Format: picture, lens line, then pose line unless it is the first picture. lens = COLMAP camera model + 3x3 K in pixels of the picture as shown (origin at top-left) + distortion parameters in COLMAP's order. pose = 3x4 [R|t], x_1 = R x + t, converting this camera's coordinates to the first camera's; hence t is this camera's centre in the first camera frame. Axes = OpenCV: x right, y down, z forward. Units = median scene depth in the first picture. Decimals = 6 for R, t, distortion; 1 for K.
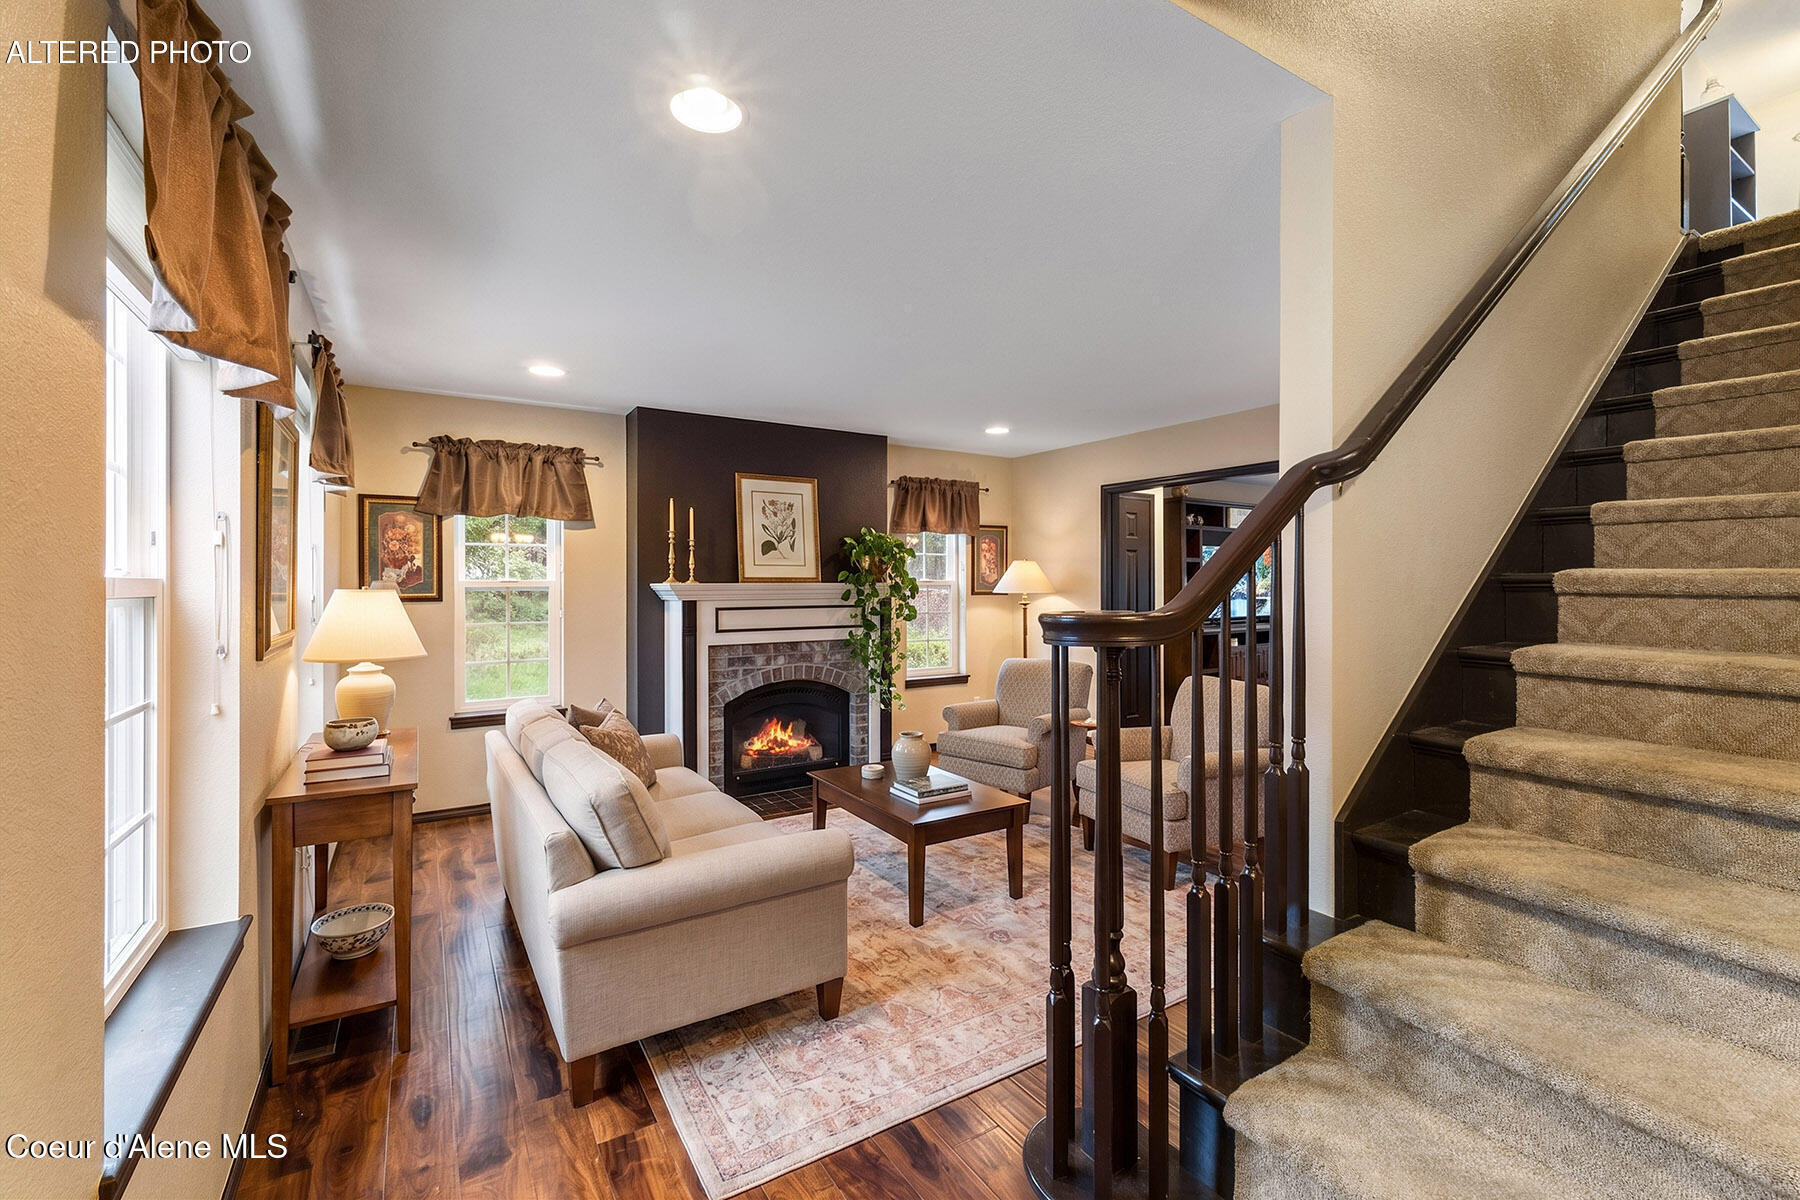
lens RADIAL K [[768.8, 0, 897.4], [0, 768.8, 592.7], [0, 0, 1]] dist [0.004899, -0.000229]
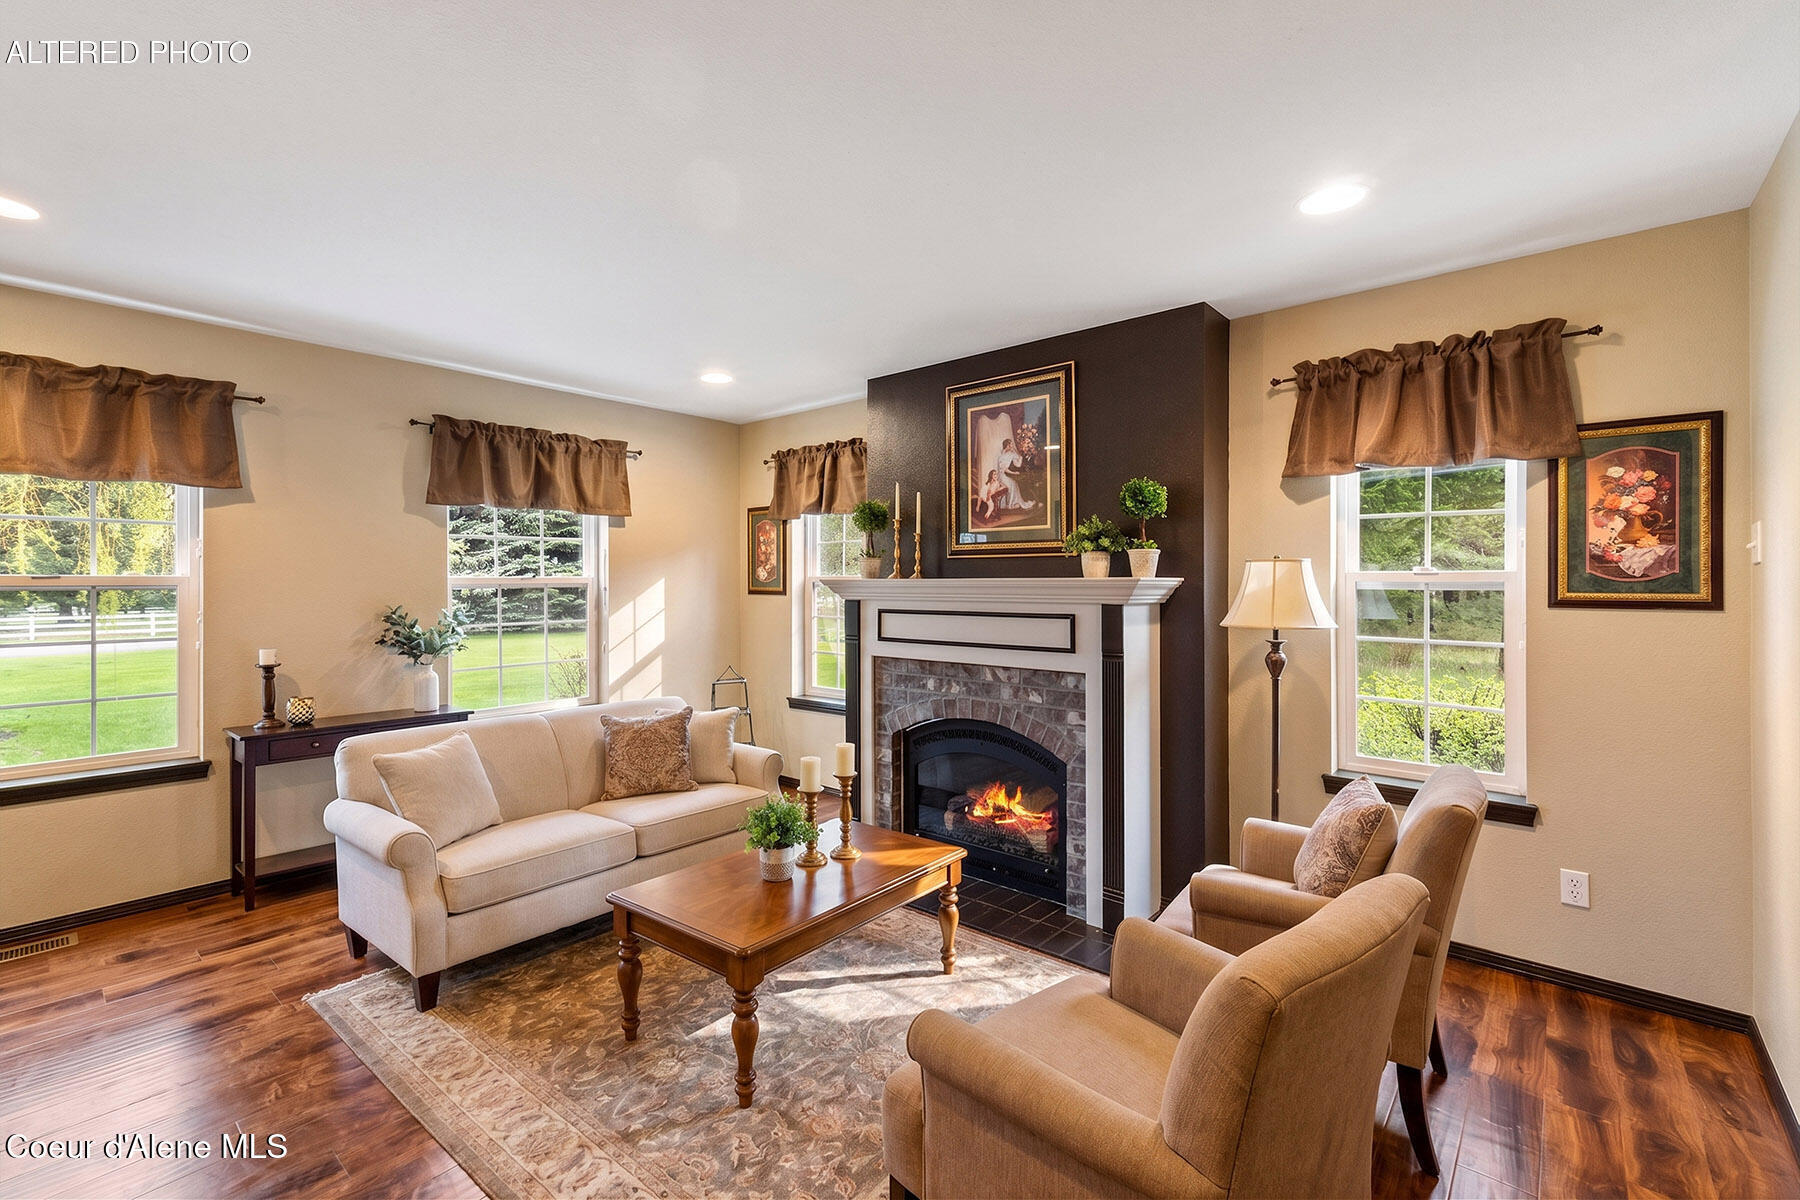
lens RADIAL K [[768.8, 0, 899.6], [0, 768.8, 585.5], [0, 0, 1]] dist [0.004899, -0.000229]
pose [[0.307575, 0.007420, -0.951495, 0.521307], [-0.005756, 0.999966, 0.005937, -0.010170], [0.951506, 0.003651, 0.307607, 0.765598]]
